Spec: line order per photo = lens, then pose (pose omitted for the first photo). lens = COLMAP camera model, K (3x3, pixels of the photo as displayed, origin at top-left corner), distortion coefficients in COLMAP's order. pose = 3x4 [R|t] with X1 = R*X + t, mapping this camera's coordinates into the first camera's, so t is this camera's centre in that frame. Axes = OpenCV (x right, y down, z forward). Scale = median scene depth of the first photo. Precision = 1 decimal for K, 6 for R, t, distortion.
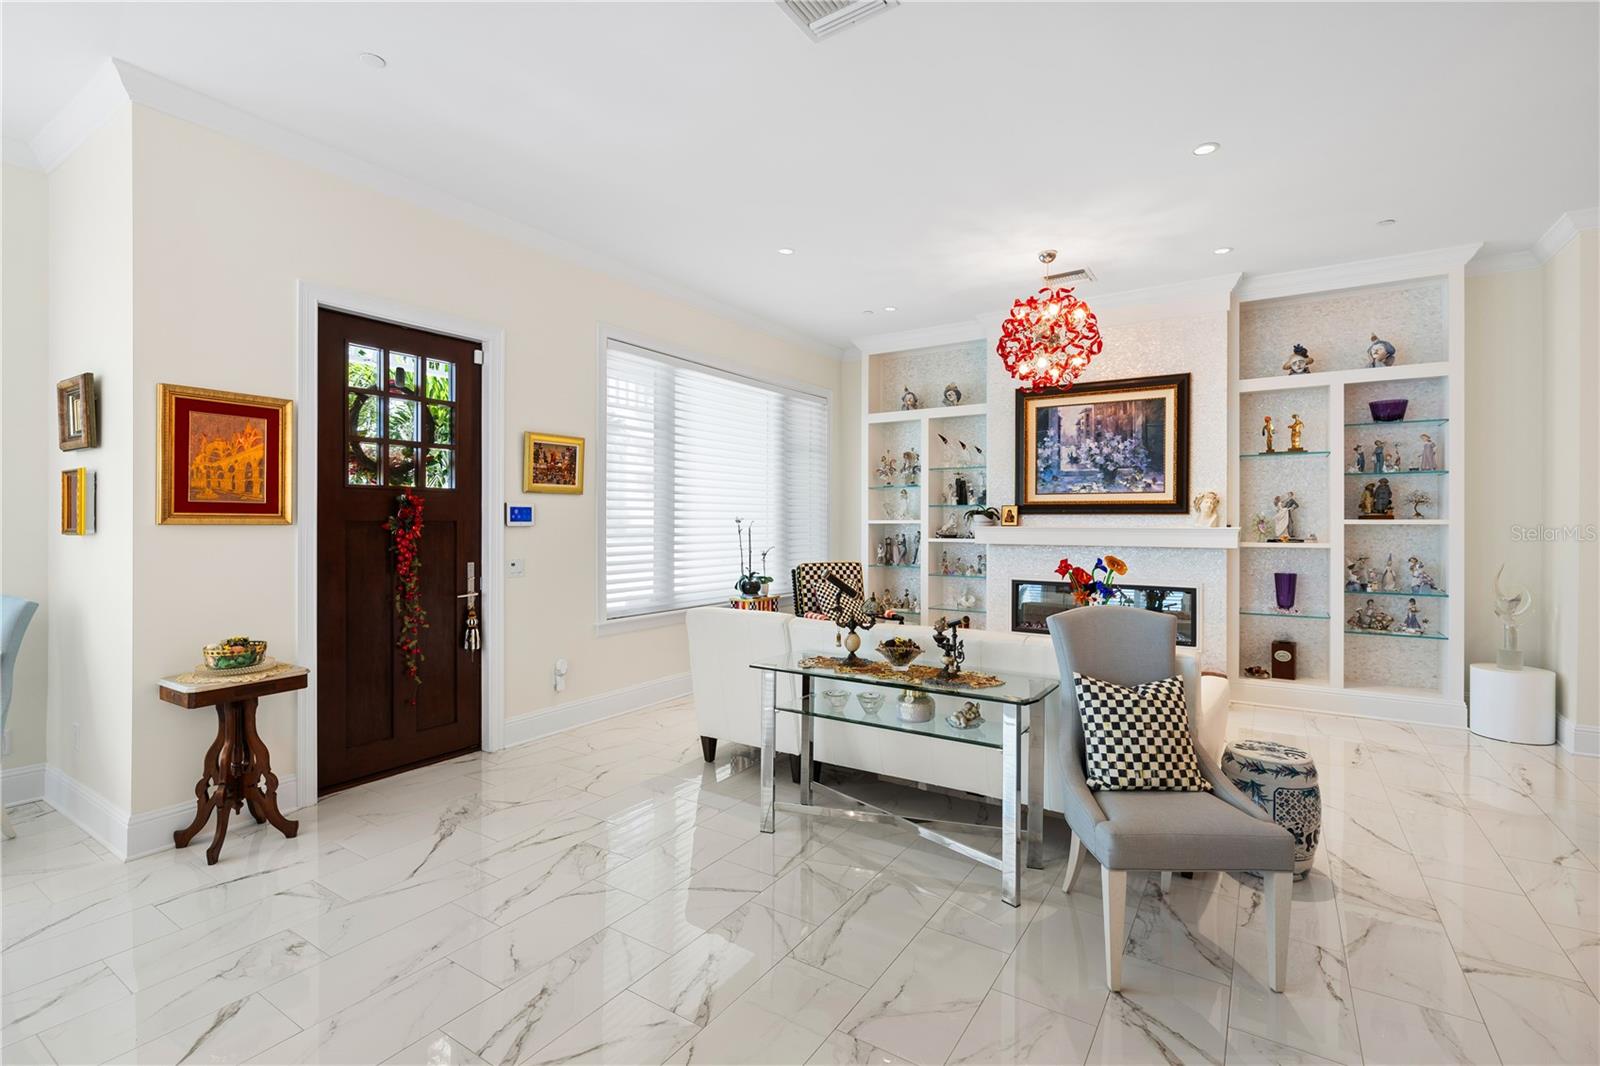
lens RADIAL K [[723.4, 0, 800.9], [0, 723.4, 521.3], [0, 0, 1]] dist [-0.005902, 0.000408]
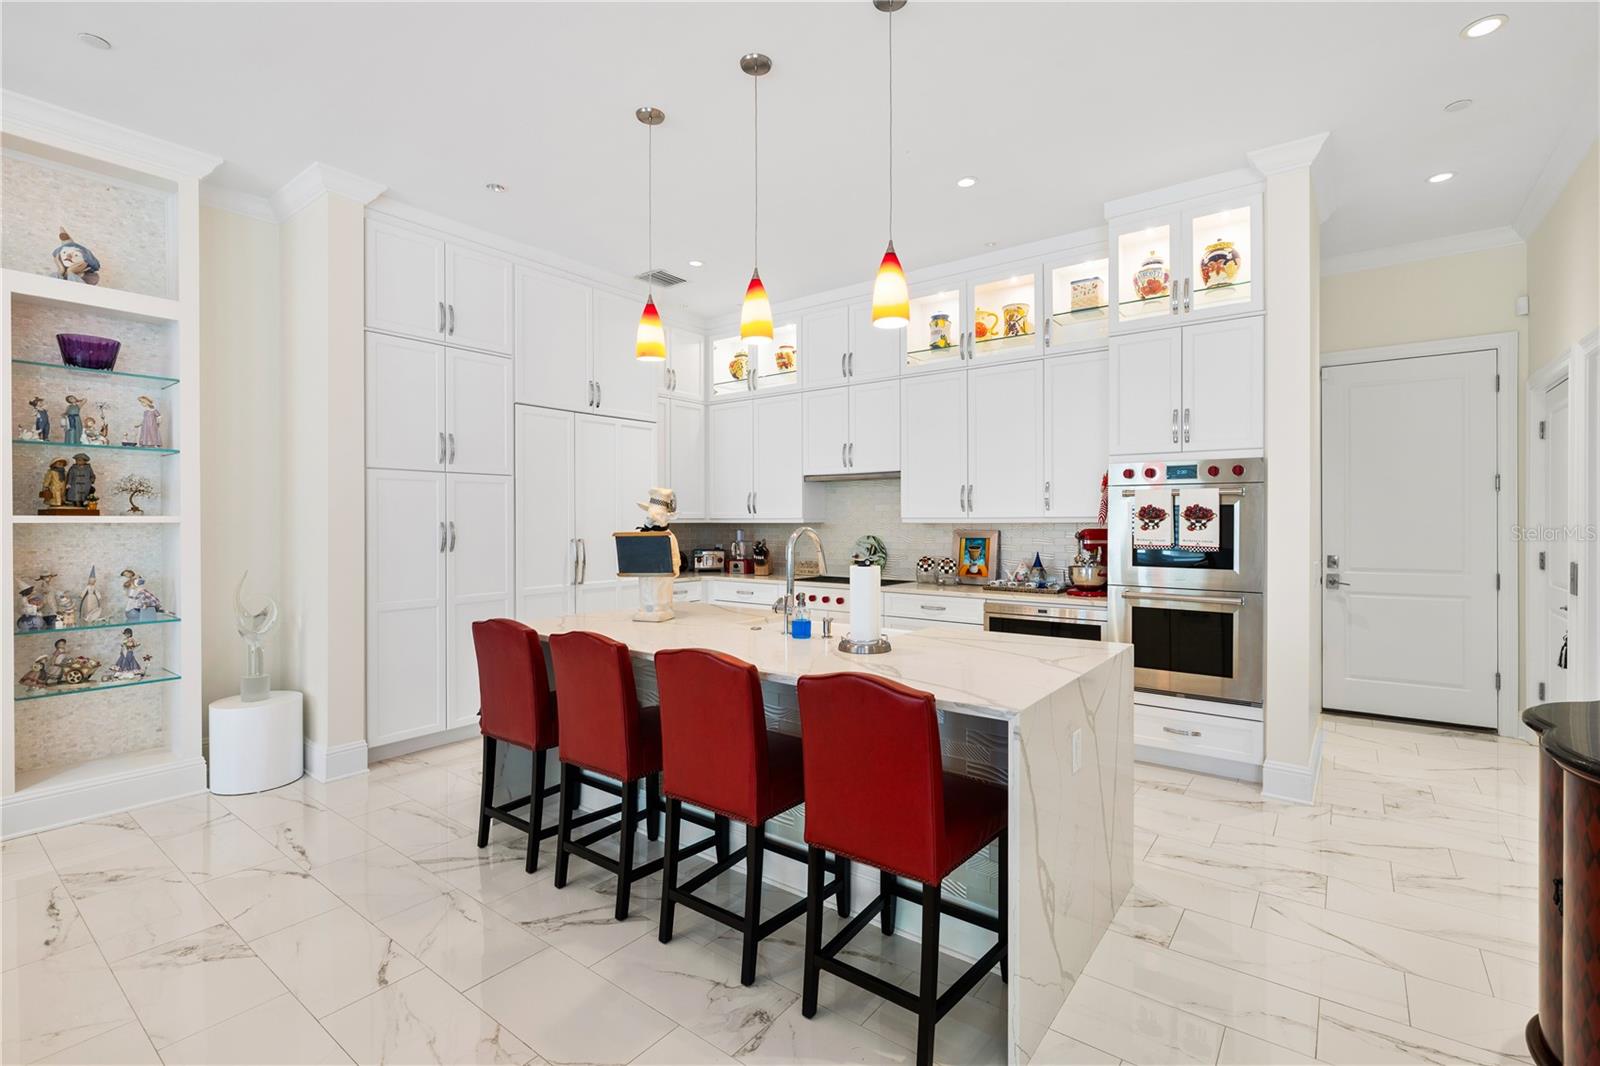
lens RADIAL K [[723.4, 0, 801.1], [0, 723.4, 526.0], [0, 0, 1]] dist [-0.005902, 0.000408]
pose [[0.077275, -0.006463, 0.996989, 0.209969], [0.001944, 0.999978, 0.006331, 0.004344], [-0.997008, 0.001449, 0.077286, 0.304081]]
